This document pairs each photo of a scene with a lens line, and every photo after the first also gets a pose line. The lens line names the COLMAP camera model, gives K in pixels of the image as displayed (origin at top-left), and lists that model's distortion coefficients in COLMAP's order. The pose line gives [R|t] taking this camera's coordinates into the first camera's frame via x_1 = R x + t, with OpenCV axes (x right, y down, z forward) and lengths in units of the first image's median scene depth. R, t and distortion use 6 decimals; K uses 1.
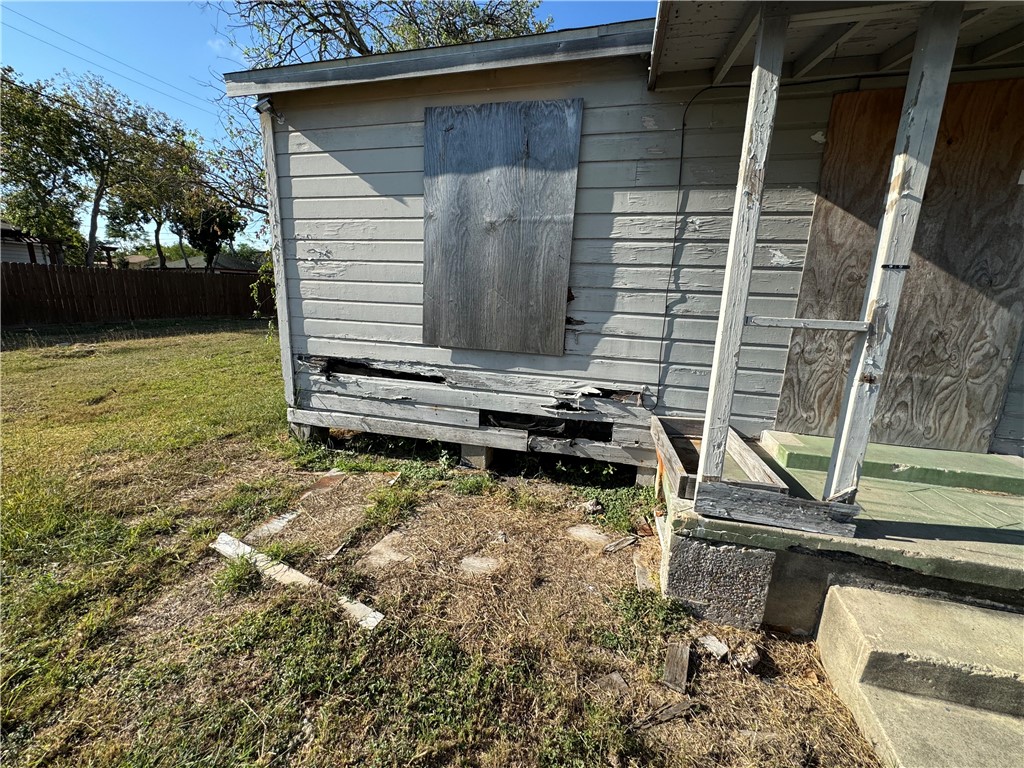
lens RADIAL K [[419.0, 0, 516.6], [0, 419.0, 386.1], [0, 0, 1]] dist [0.002669, 0.000233]
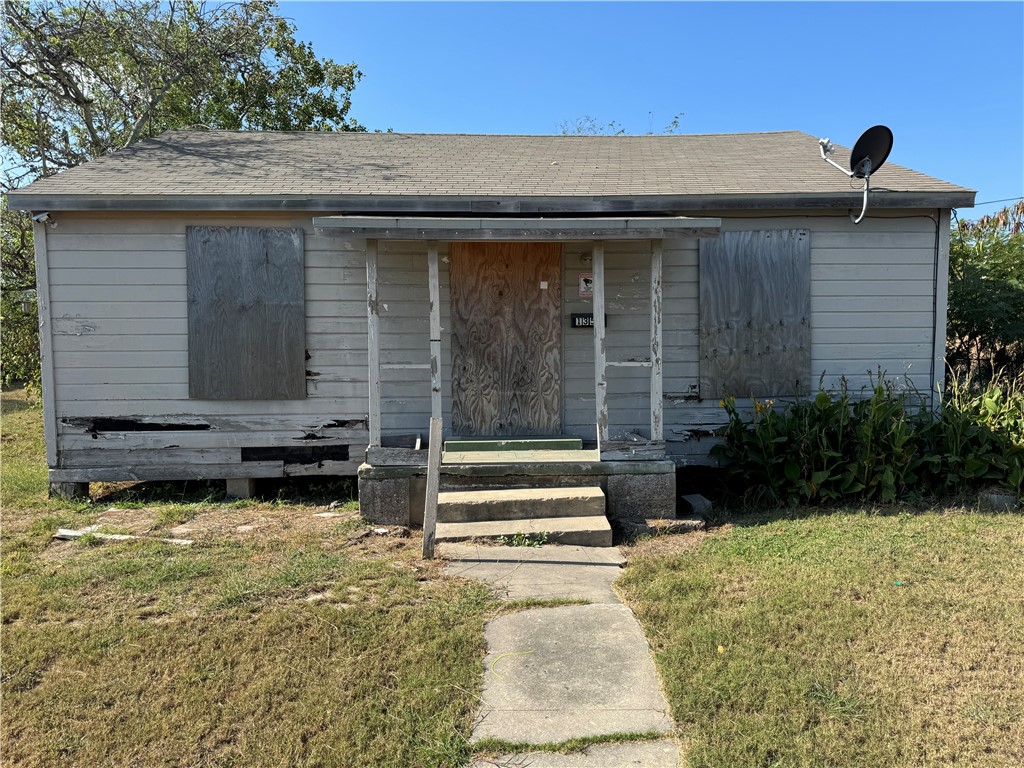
lens RADIAL K [[705.7, 0, 517.8], [0, 705.7, 388.9], [0, 0, 1]] dist [0.050686, -0.022335]
pose [[0.952605, -0.063965, 0.297409, 0.085579], [0.104849, 0.986777, -0.123604, 0.259283], [-0.285569, 0.148929, 0.946715, -1.416340]]
